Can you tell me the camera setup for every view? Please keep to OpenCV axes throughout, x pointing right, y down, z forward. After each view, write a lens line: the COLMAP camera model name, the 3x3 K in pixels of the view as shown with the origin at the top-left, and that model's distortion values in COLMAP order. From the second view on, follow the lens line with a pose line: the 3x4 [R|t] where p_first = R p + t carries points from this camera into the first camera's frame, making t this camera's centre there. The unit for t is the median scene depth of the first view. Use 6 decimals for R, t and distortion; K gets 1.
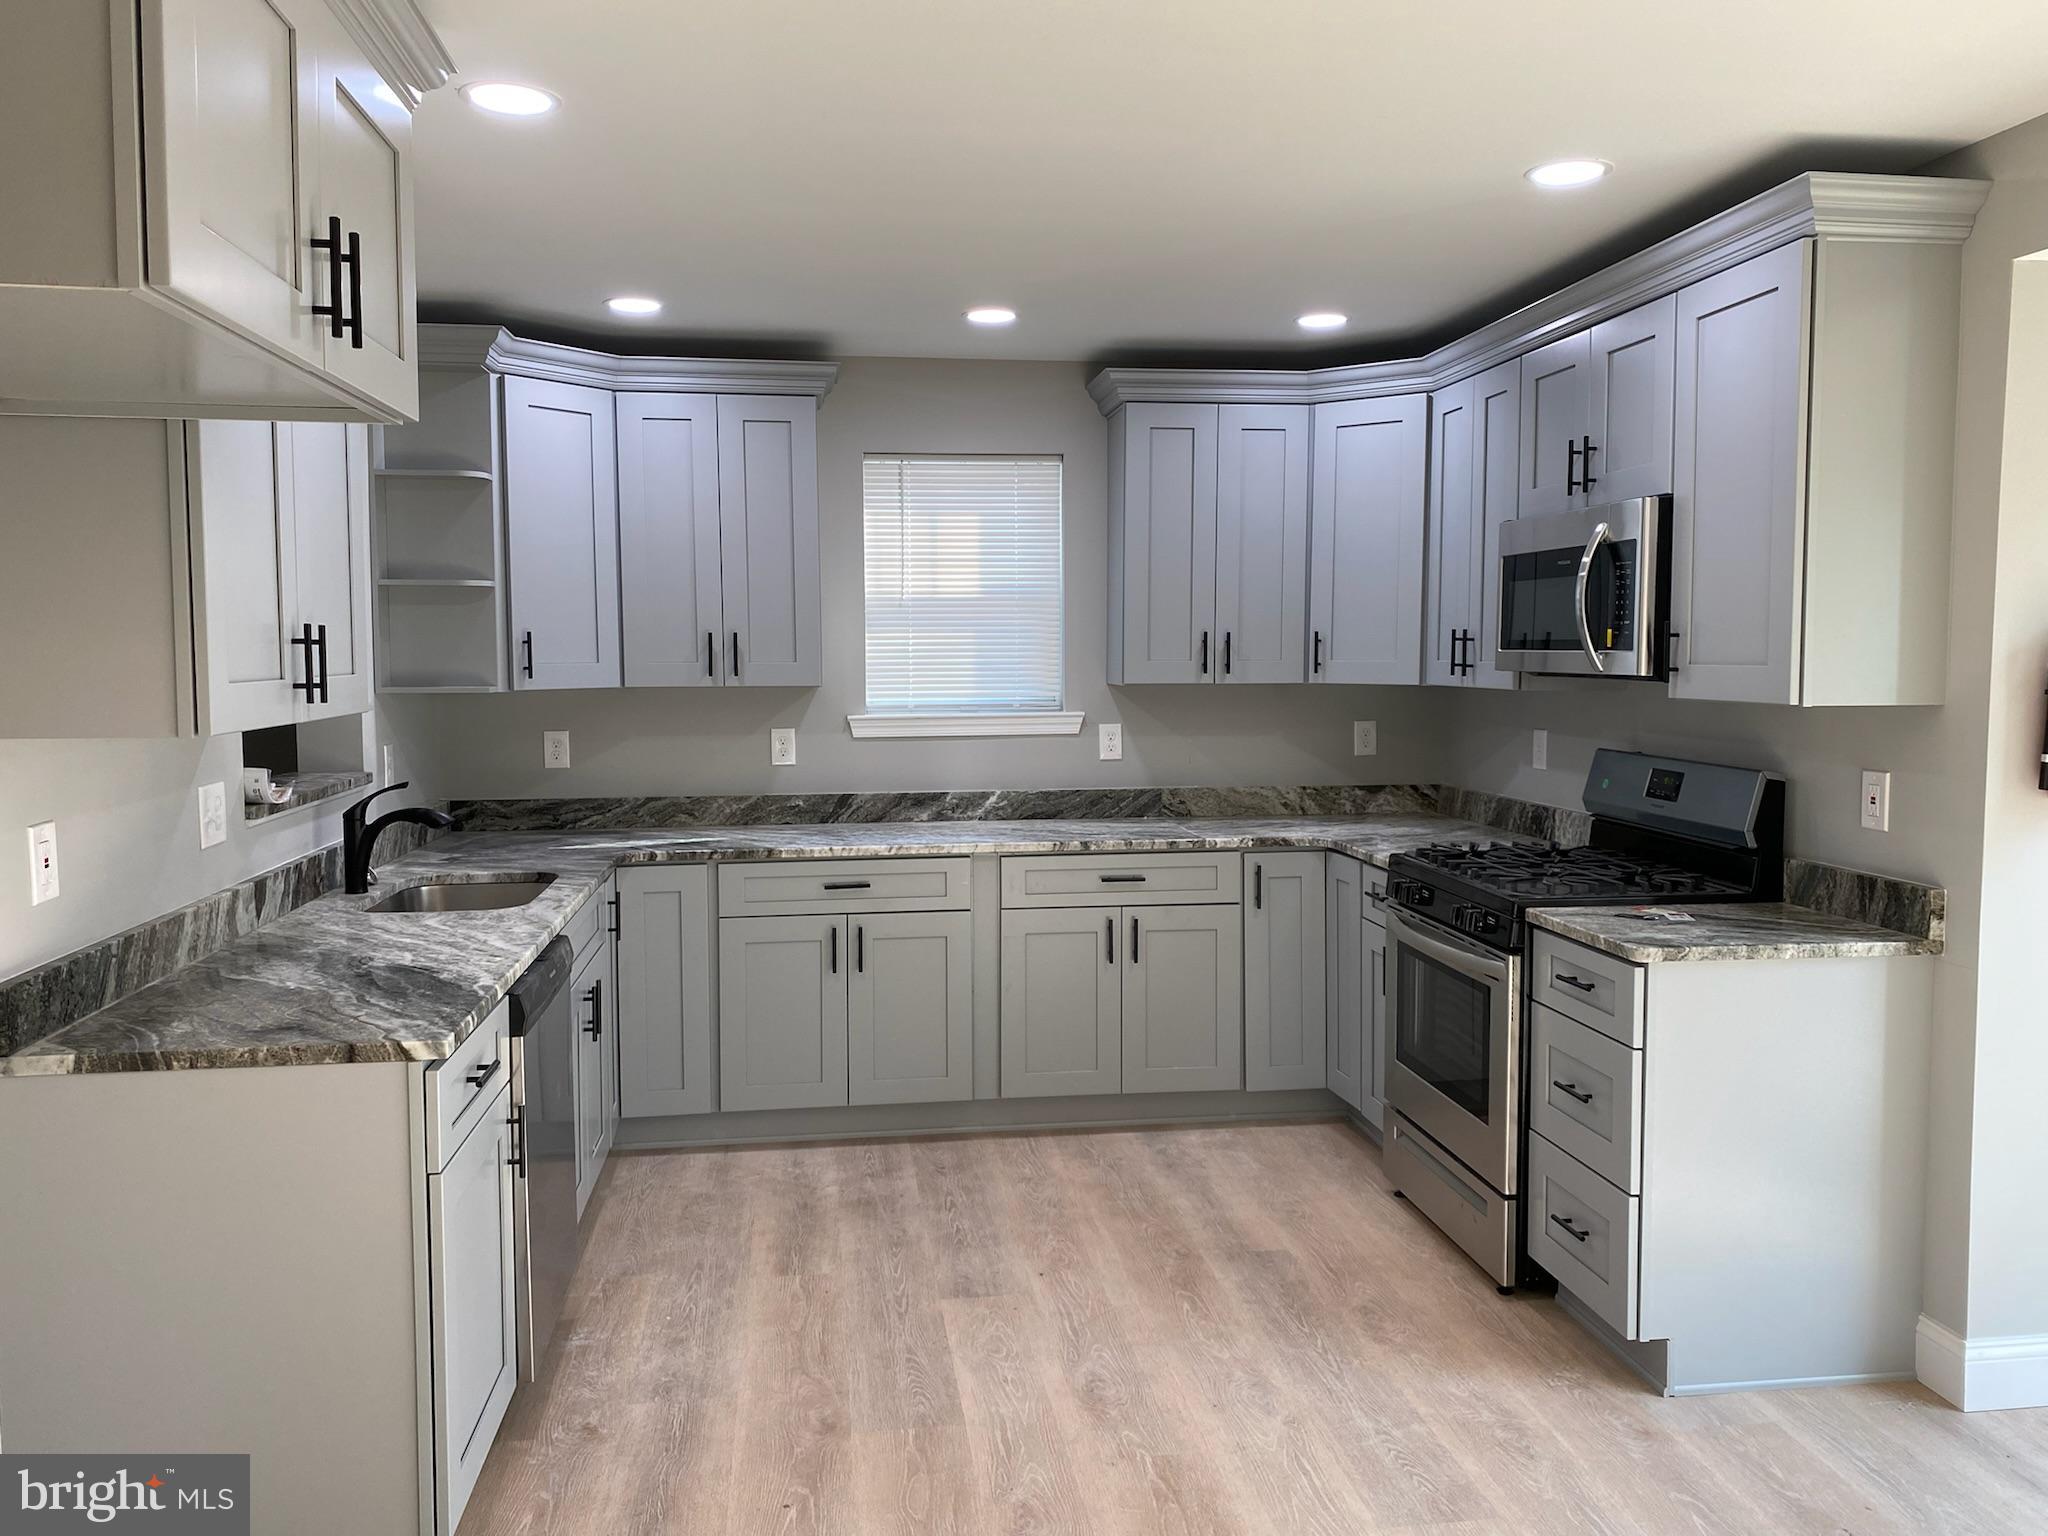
lens RADIAL K [[1593.2, 0, 1031.7], [0, 1593.2, 763.0], [0, 0, 1]] dist [0.059724, -0.012748]
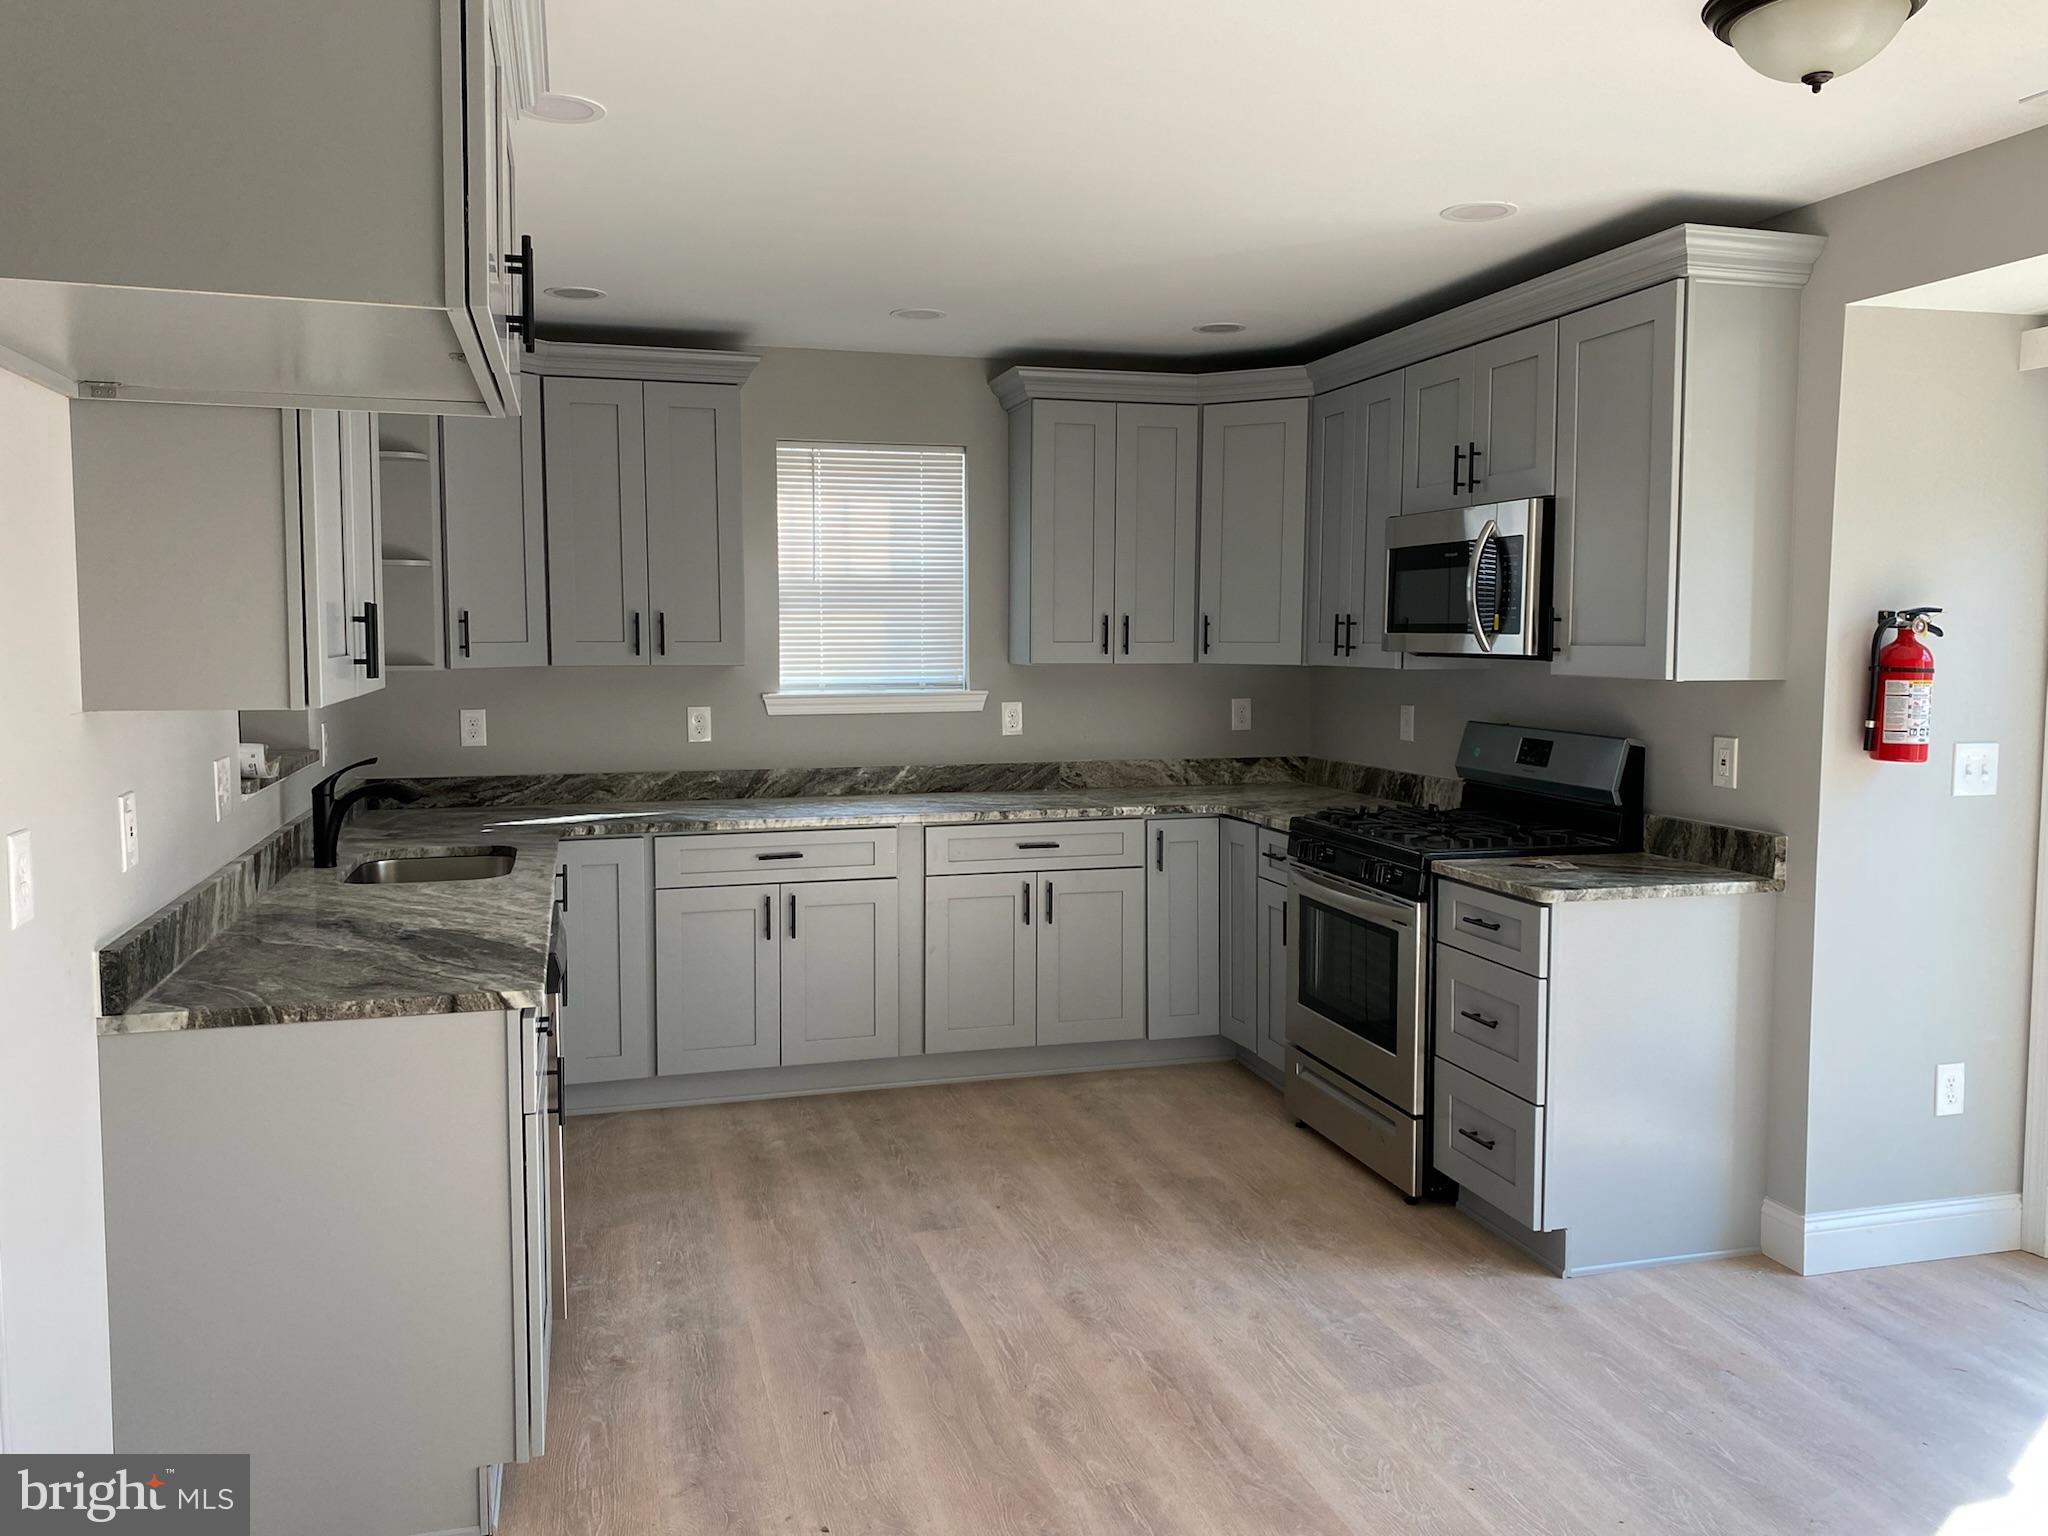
lens RADIAL K [[1583.4, 0, 1032.8], [0, 1583.4, 760.3], [0, 0, 1]] dist [0.093702, -0.075007]
pose [[0.990269, -0.008048, 0.138936, -0.124591], [0.006829, 0.999934, 0.009251, 0.007207], [-0.139002, -0.008213, 0.990258, -0.072242]]
